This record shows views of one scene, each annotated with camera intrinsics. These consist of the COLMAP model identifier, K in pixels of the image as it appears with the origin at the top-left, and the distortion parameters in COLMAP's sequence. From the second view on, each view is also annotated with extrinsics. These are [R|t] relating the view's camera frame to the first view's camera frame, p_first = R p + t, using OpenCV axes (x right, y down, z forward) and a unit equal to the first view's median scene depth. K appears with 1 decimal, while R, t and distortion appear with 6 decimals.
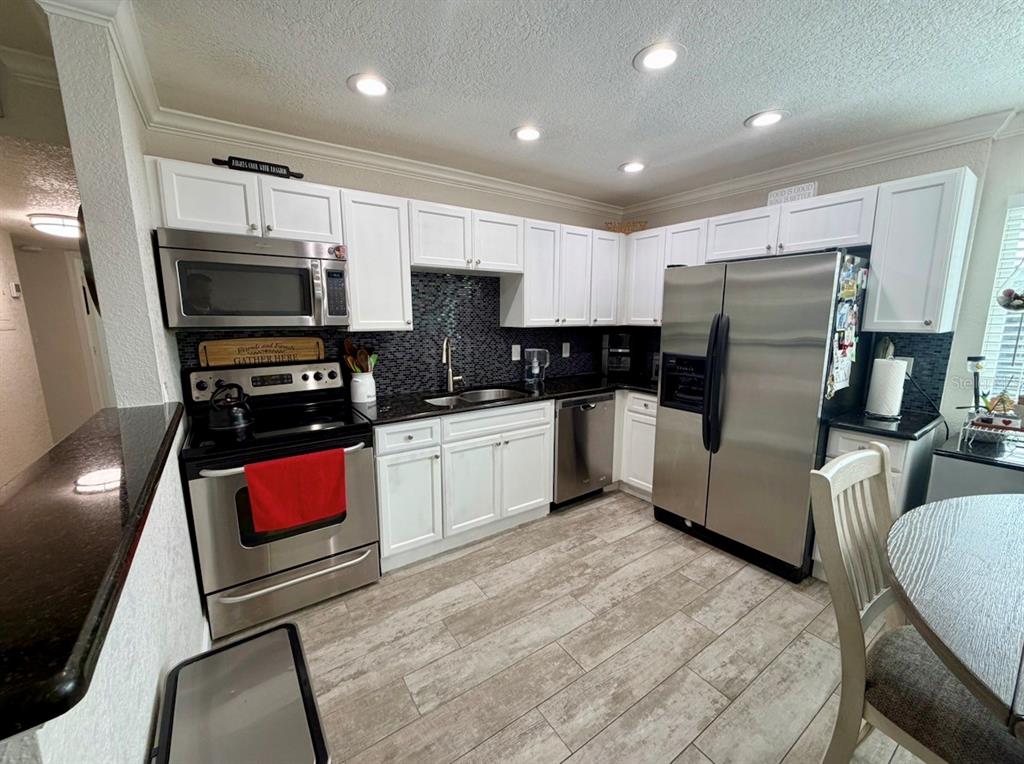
lens RADIAL K [[406.8, 0, 508.3], [0, 406.8, 382.1], [0, 0, 1]] dist [-0.001850, -0.000138]
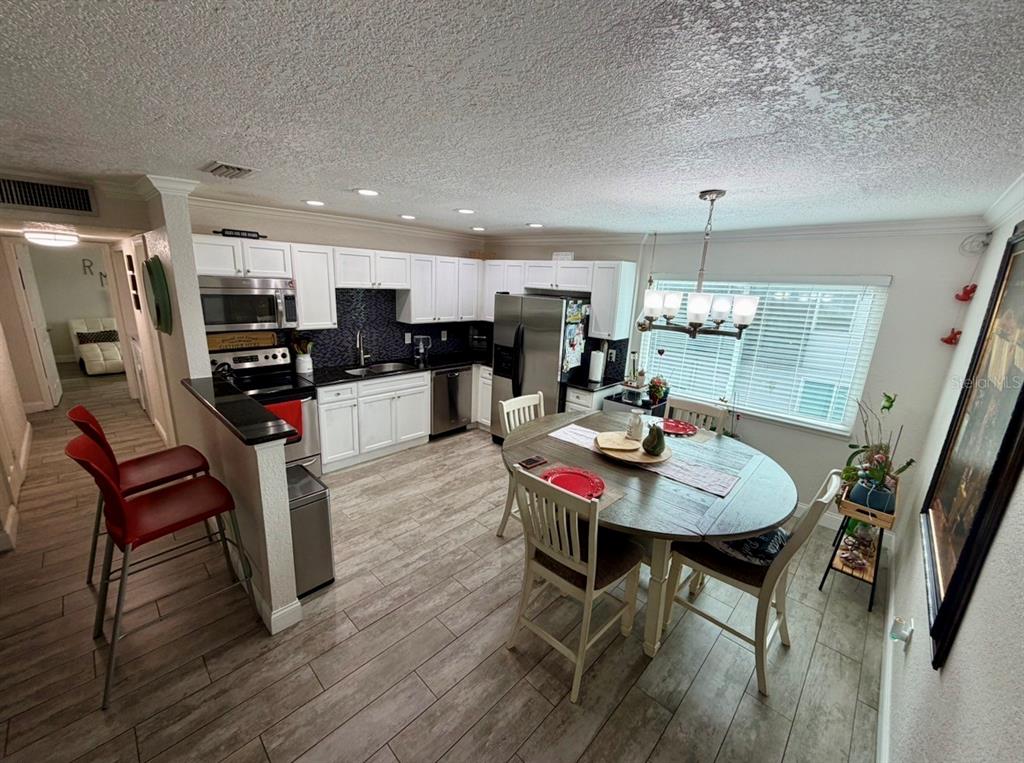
lens RADIAL K [[406.8, 0, 508.6], [0, 406.8, 381.6], [0, 0, 1]] dist [-0.001850, -0.000138]
pose [[0.977707, -0.003754, 0.209939, 0.088673], [-0.015463, 0.995838, 0.089819, -0.072242], [-0.209402, -0.091063, 0.973580, -0.727410]]
